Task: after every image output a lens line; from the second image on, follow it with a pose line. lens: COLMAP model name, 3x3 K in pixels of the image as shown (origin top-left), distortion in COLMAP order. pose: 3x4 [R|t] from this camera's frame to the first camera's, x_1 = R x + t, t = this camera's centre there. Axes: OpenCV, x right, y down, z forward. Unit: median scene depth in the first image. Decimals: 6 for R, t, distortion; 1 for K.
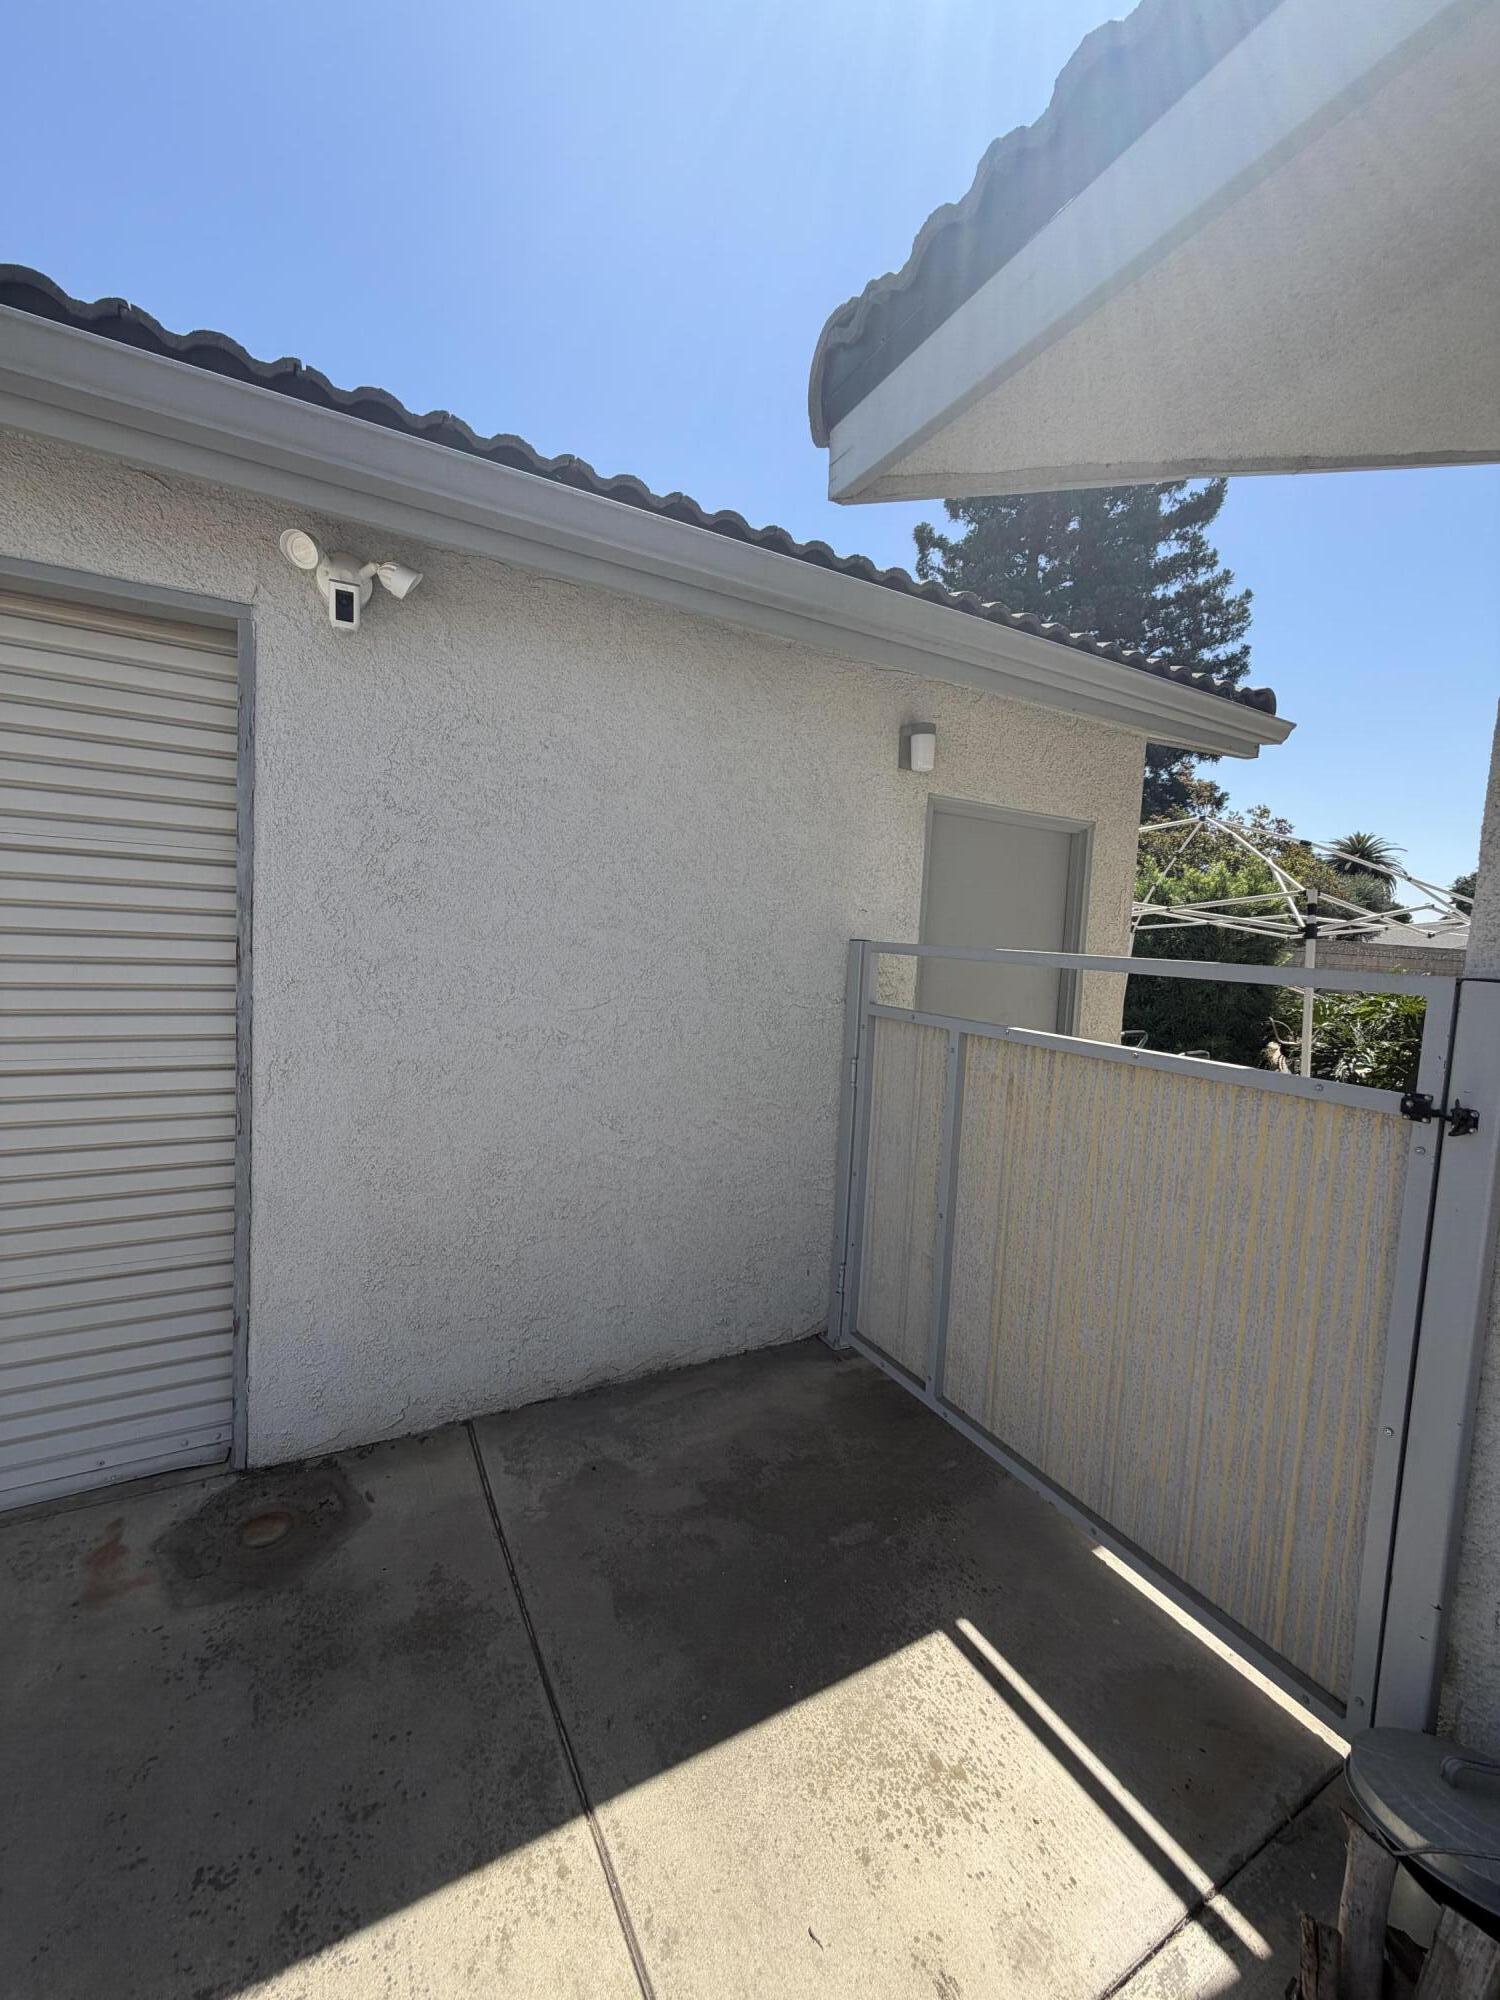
lens RADIAL K [[793.0, 0, 746.1], [0, 793.0, 993.3], [0, 0, 1]] dist [-0.001895, 0.000697]
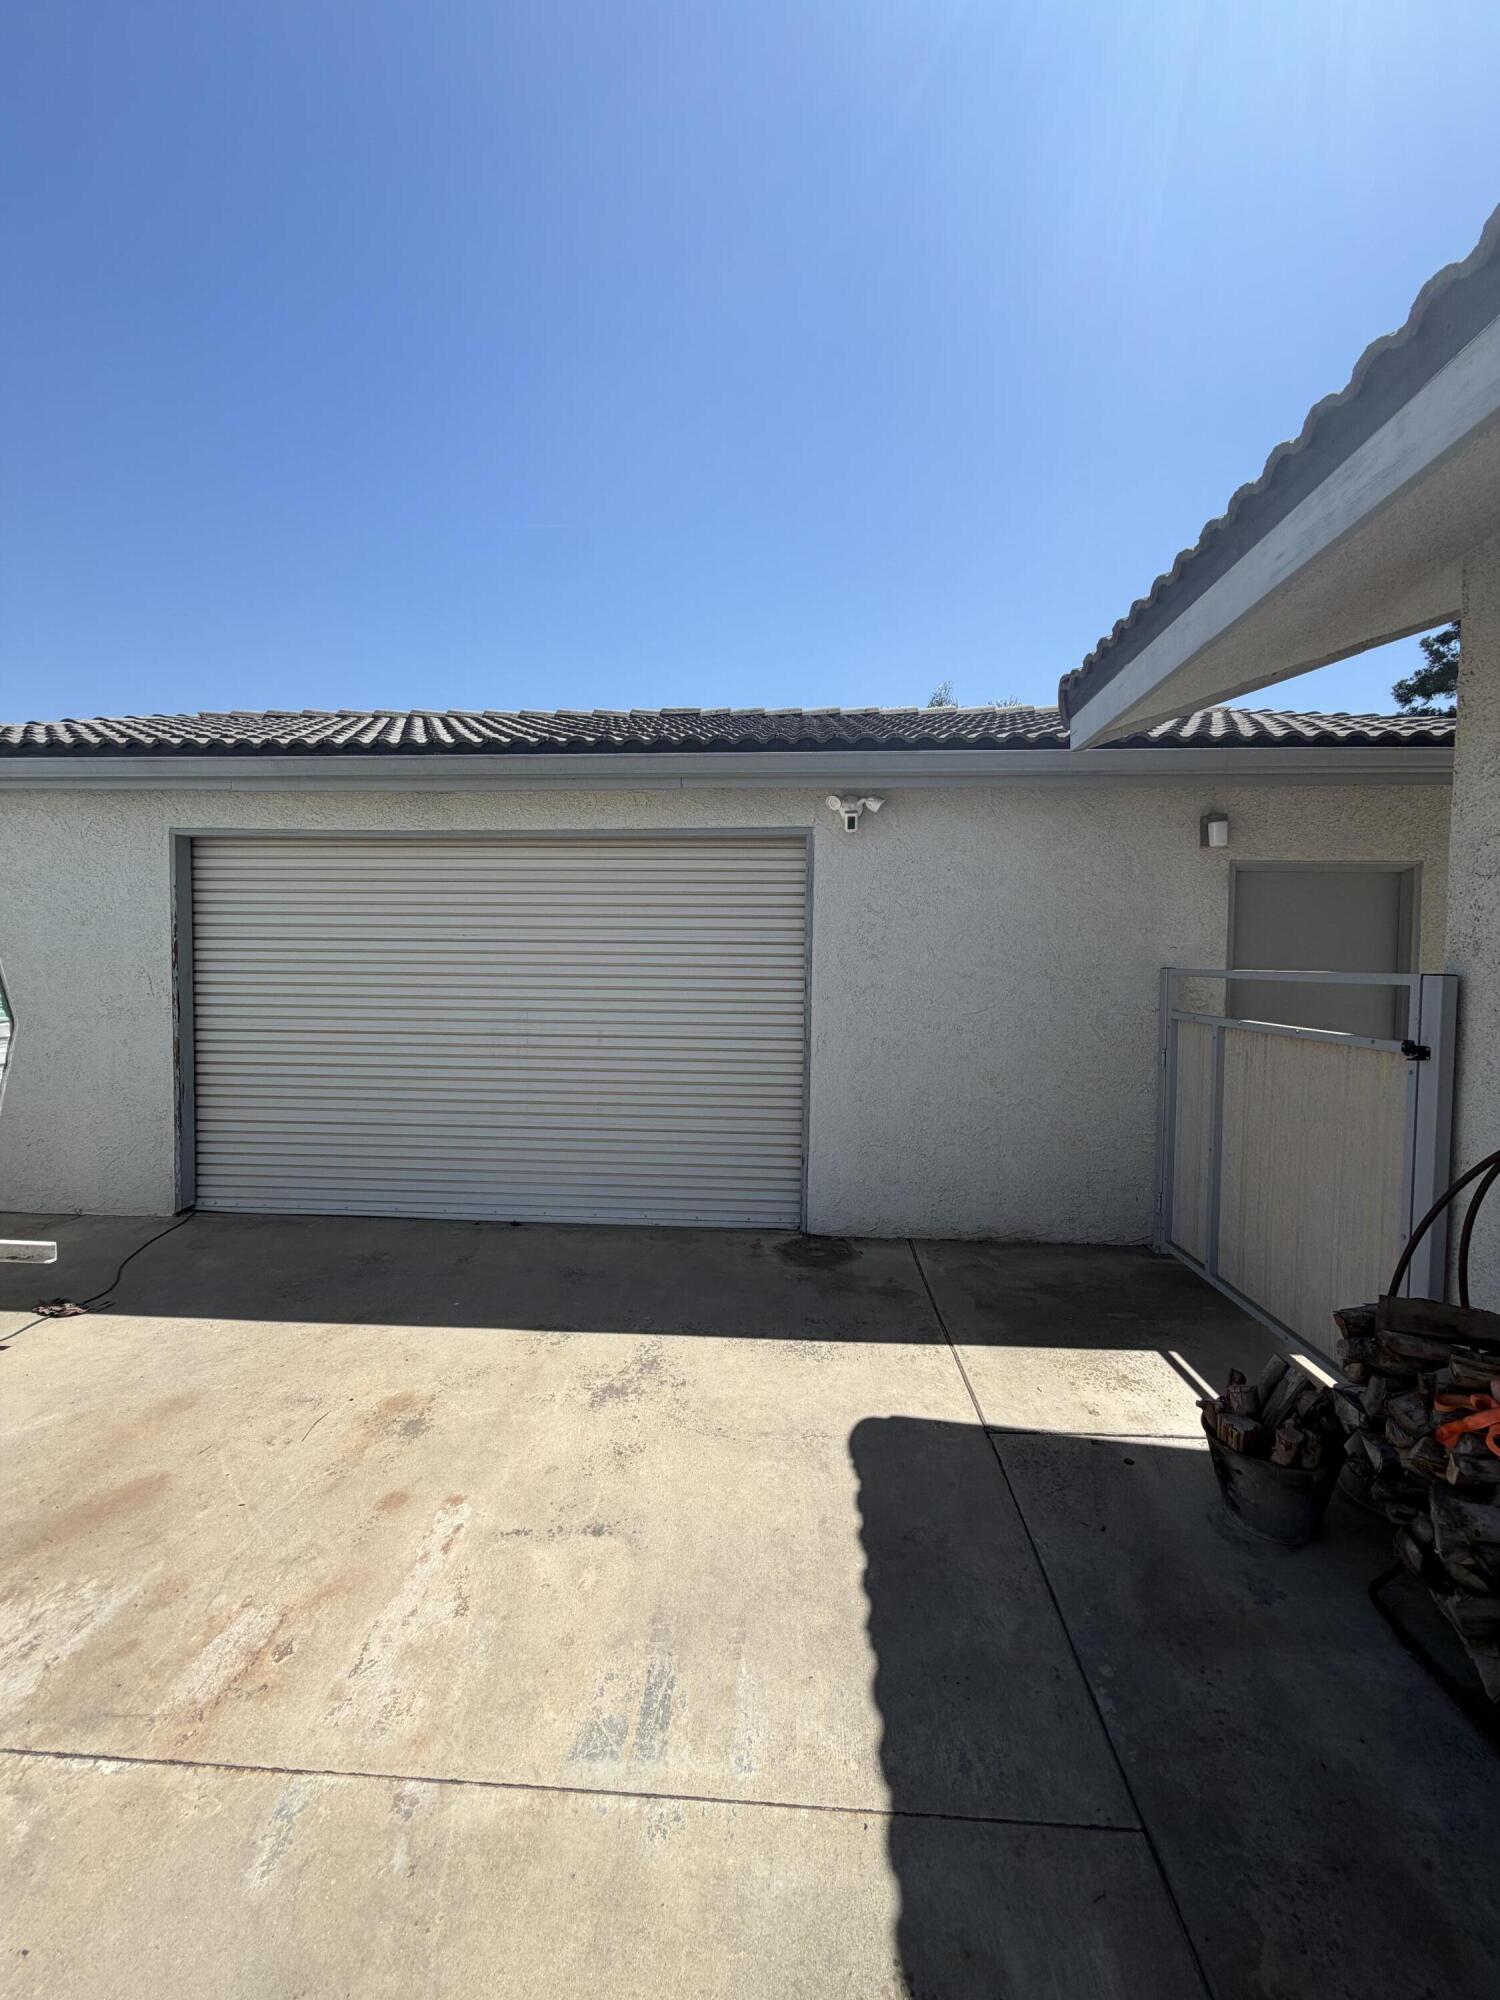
lens RADIAL K [[793.0, 0, 753.4], [0, 793.0, 996.2], [0, 0, 1]] dist [-0.001895, 0.000697]
pose [[0.846820, -0.020337, -0.531490, 0.370338], [-0.007199, 0.998739, -0.049687, 0.084816], [0.531831, 0.045902, 0.845606, -0.863067]]
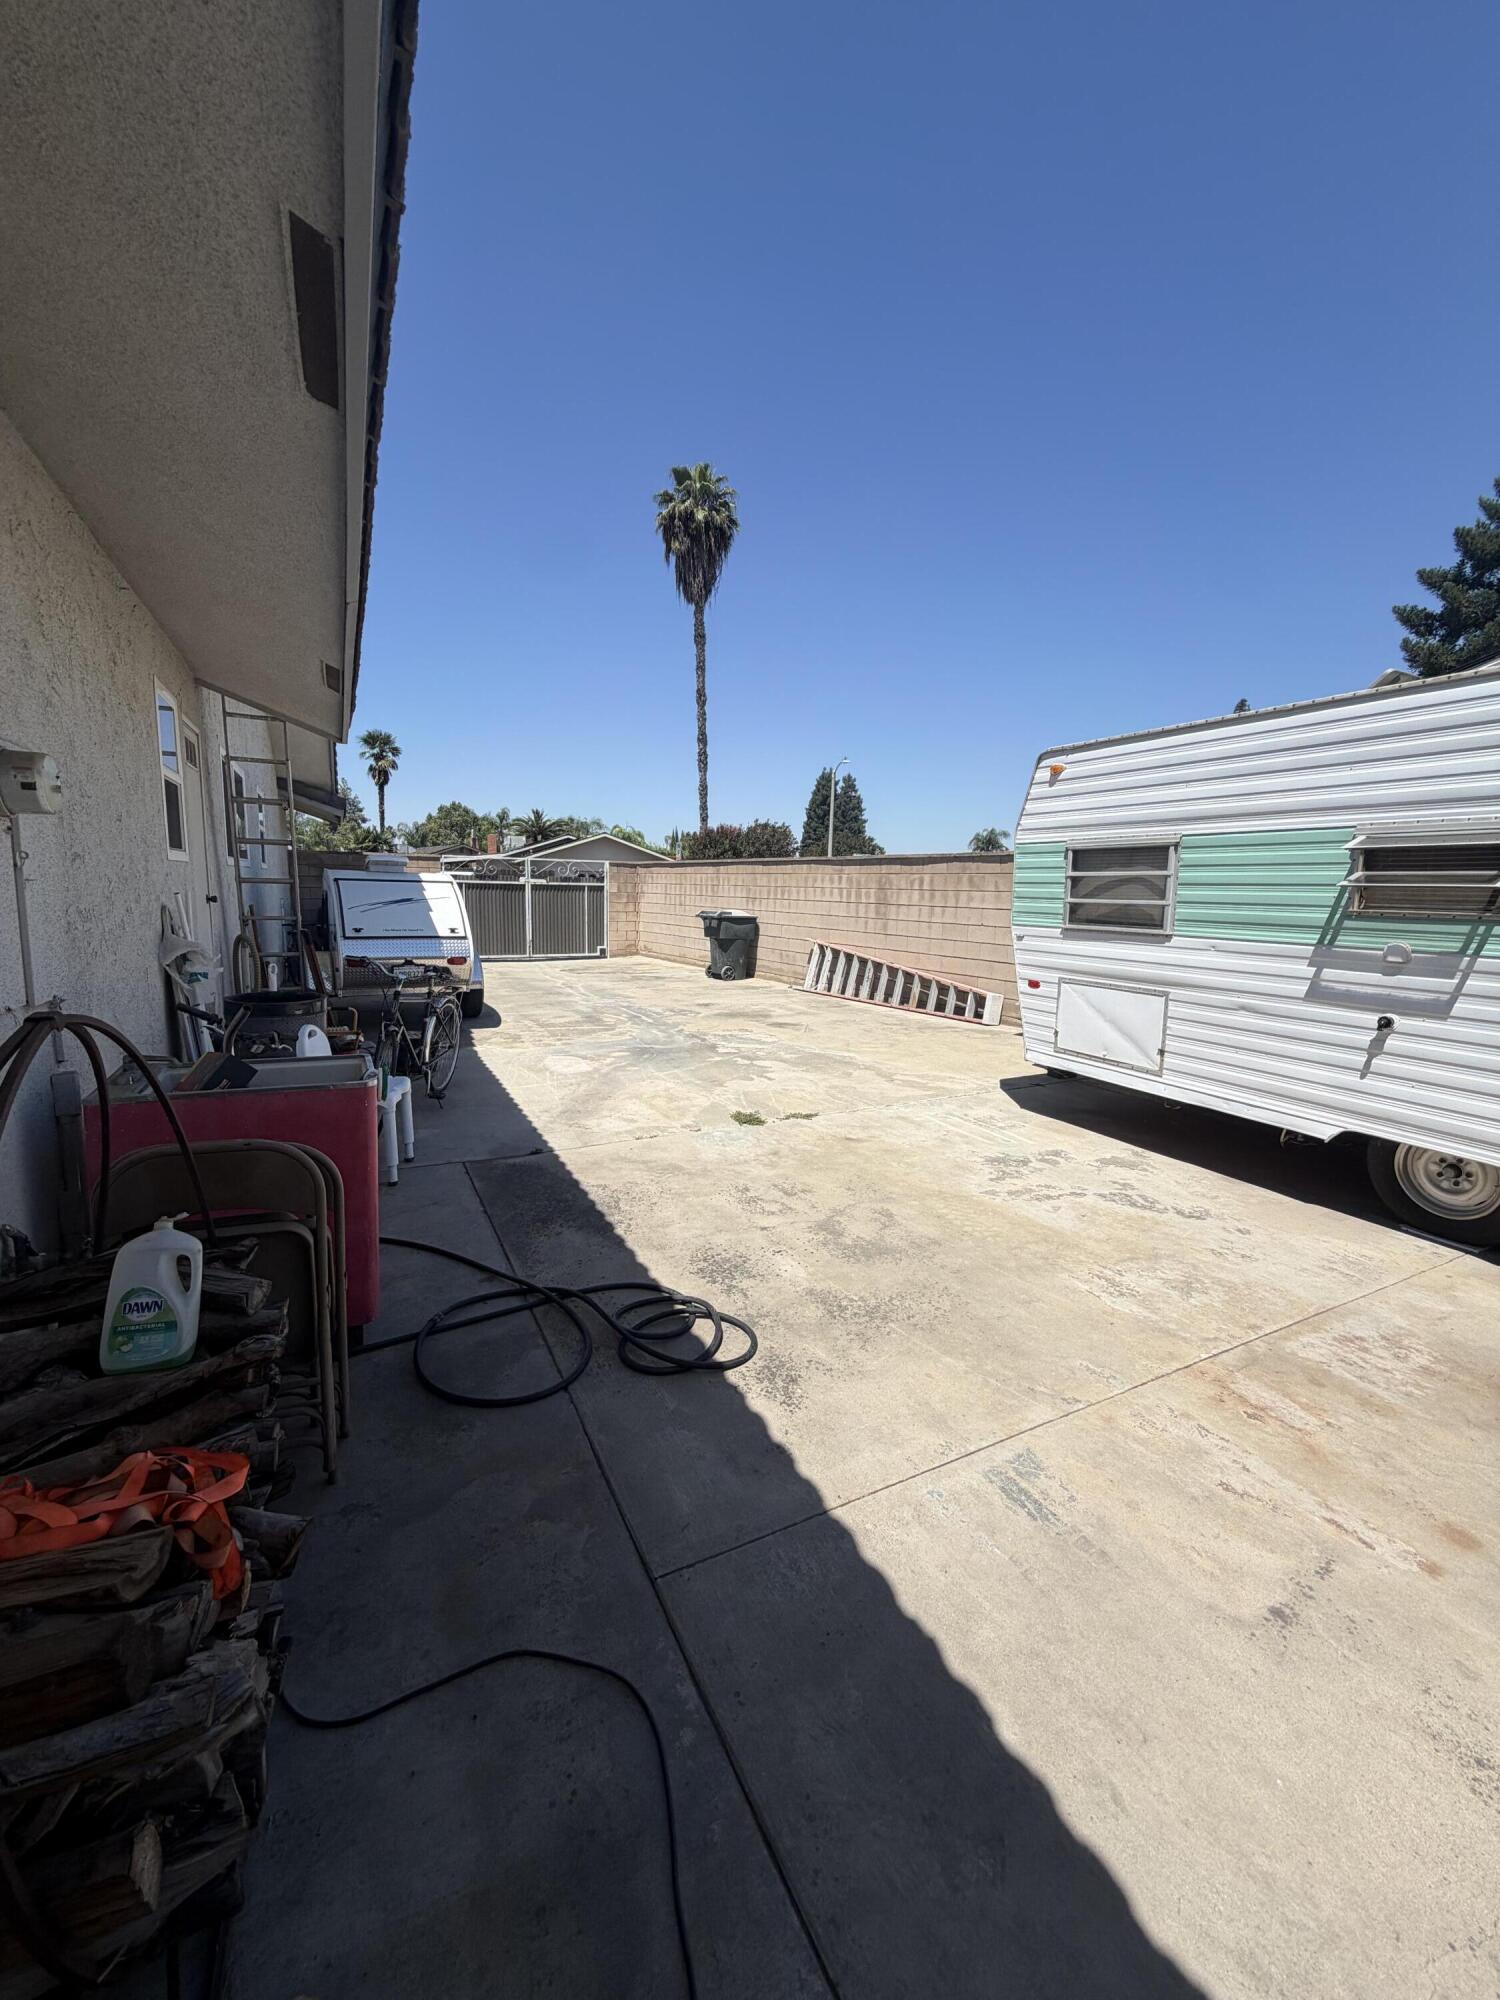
lens RADIAL K [[793.0, 0, 743.5], [0, 793.0, 997.1], [0, 0, 1]] dist [-0.001895, 0.000697]
pose [[-0.996334, -0.080192, 0.029790, 0.208625], [-0.071647, 0.972499, 0.221613, -0.020255], [-0.046742, 0.218666, -0.974680, 0.594554]]
